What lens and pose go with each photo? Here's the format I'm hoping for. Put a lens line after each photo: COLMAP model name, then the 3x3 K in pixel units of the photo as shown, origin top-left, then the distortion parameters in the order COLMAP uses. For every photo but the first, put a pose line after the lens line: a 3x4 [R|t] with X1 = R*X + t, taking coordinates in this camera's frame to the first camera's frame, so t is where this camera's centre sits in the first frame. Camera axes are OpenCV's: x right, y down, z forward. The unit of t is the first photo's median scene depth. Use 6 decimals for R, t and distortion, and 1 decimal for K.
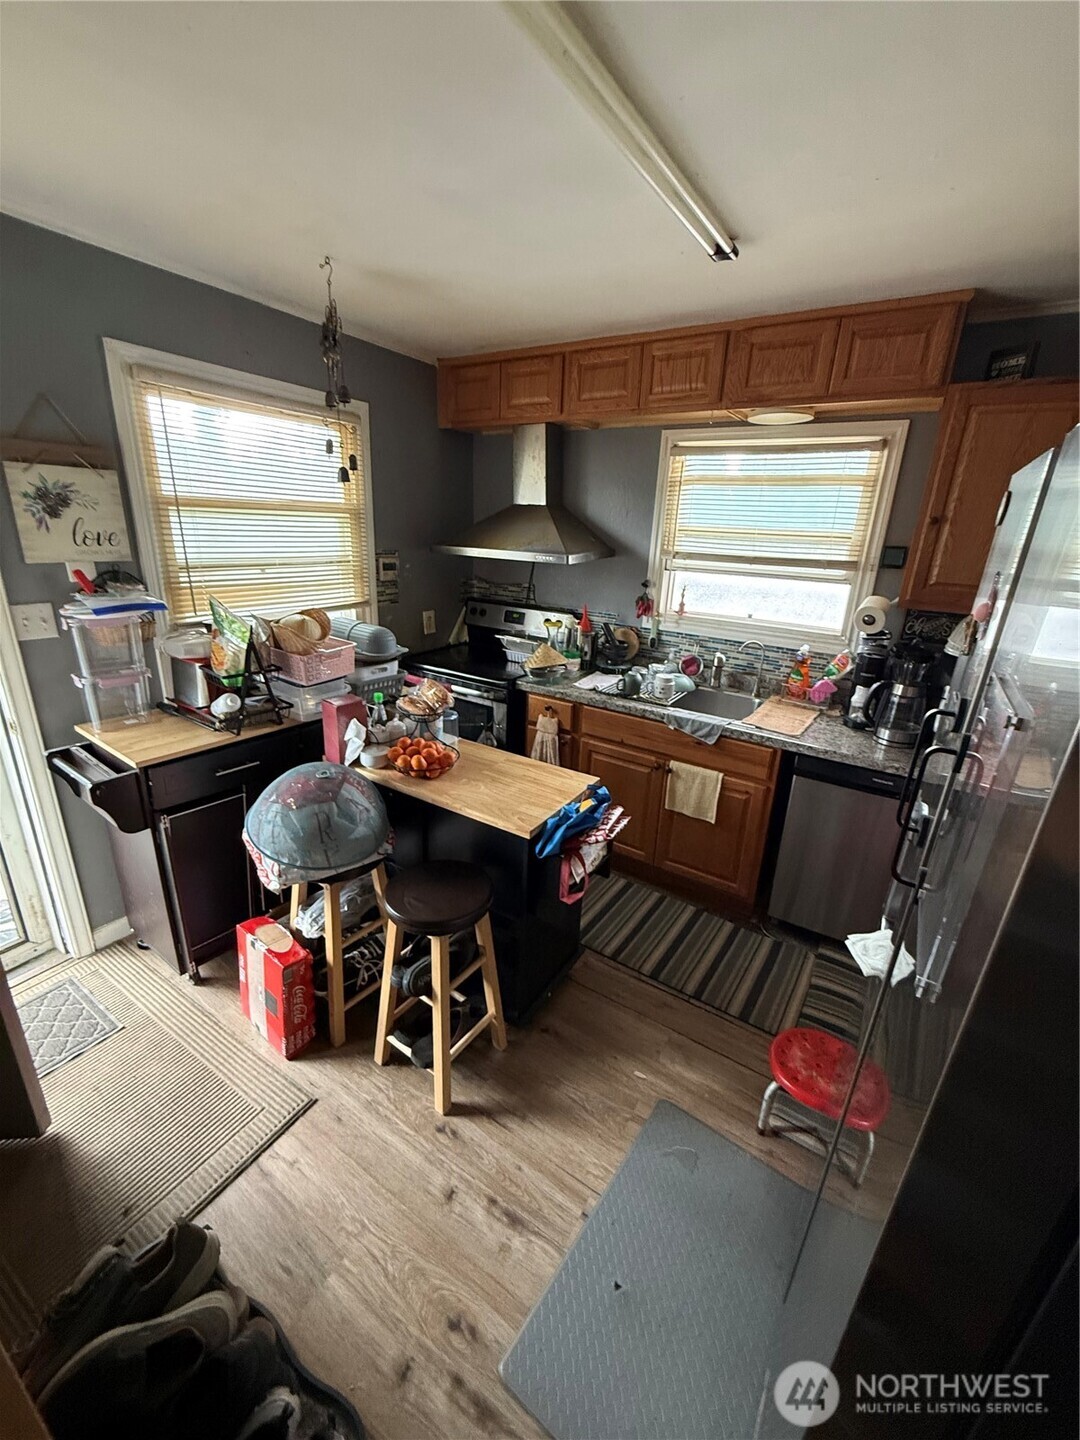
lens RADIAL K [[573.1, 0, 541.6], [0, 573.1, 719.4], [0, 0, 1]] dist [-0.004332, 0.000620]
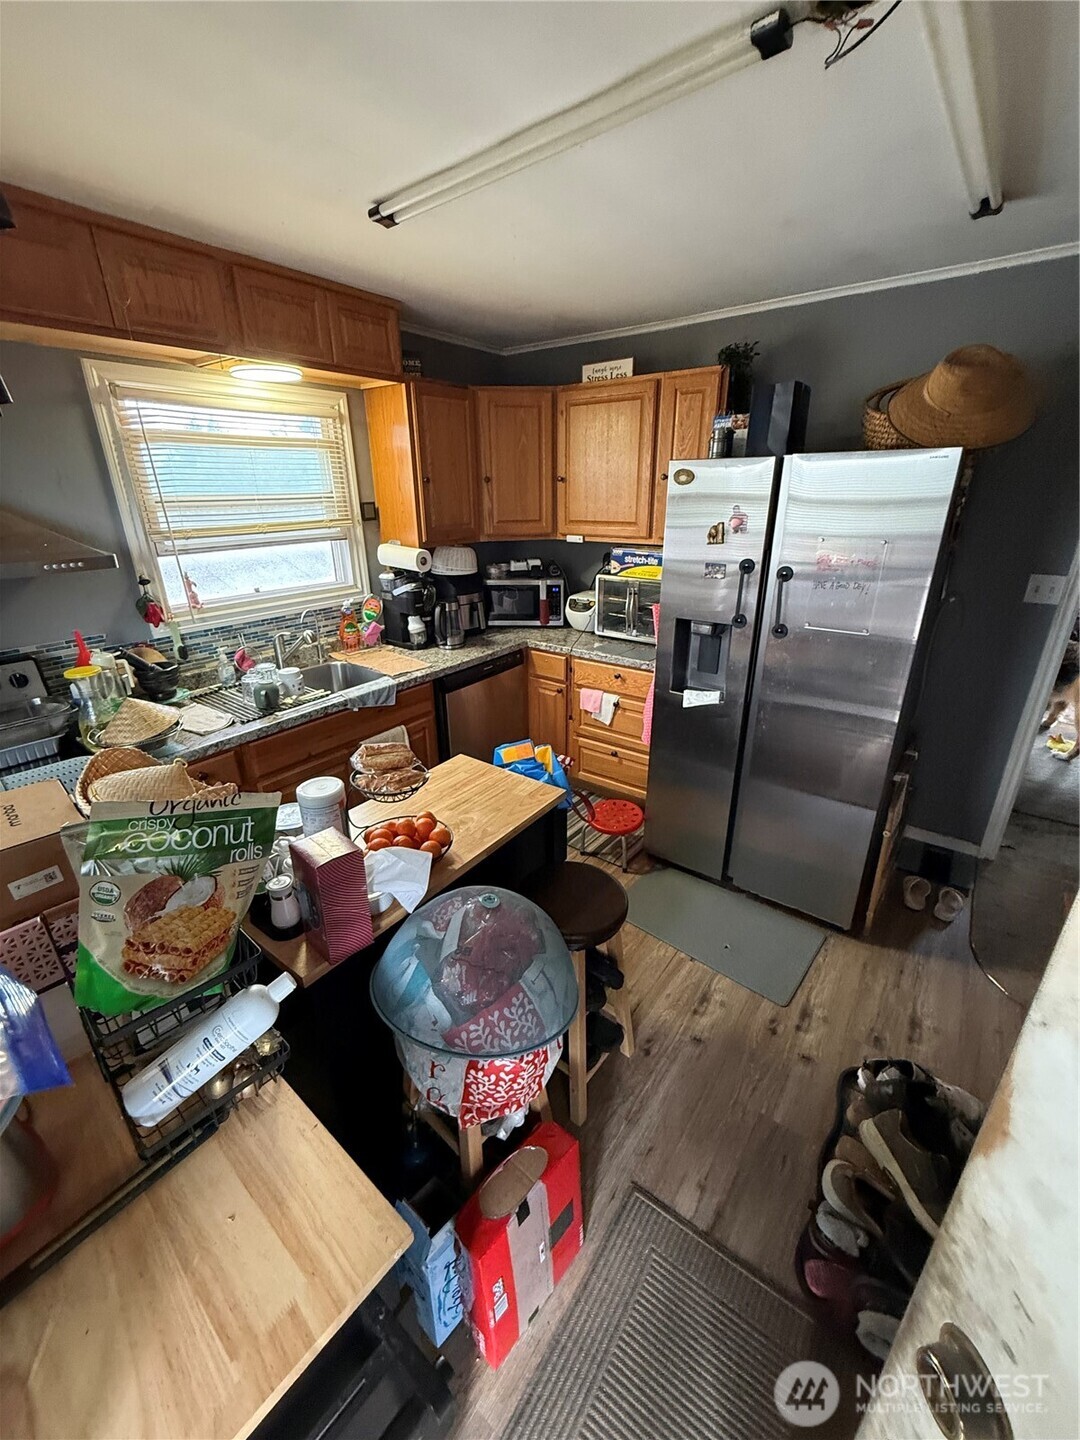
lens RADIAL K [[573.1, 0, 541.1], [0, 573.1, 719.8], [0, 0, 1]] dist [-0.004332, 0.000620]
pose [[0.073589, -0.416499, 0.906153, -0.608346], [0.341228, 0.864291, 0.369546, -0.213709], [-0.937096, 0.282010, 0.205723, 0.508198]]
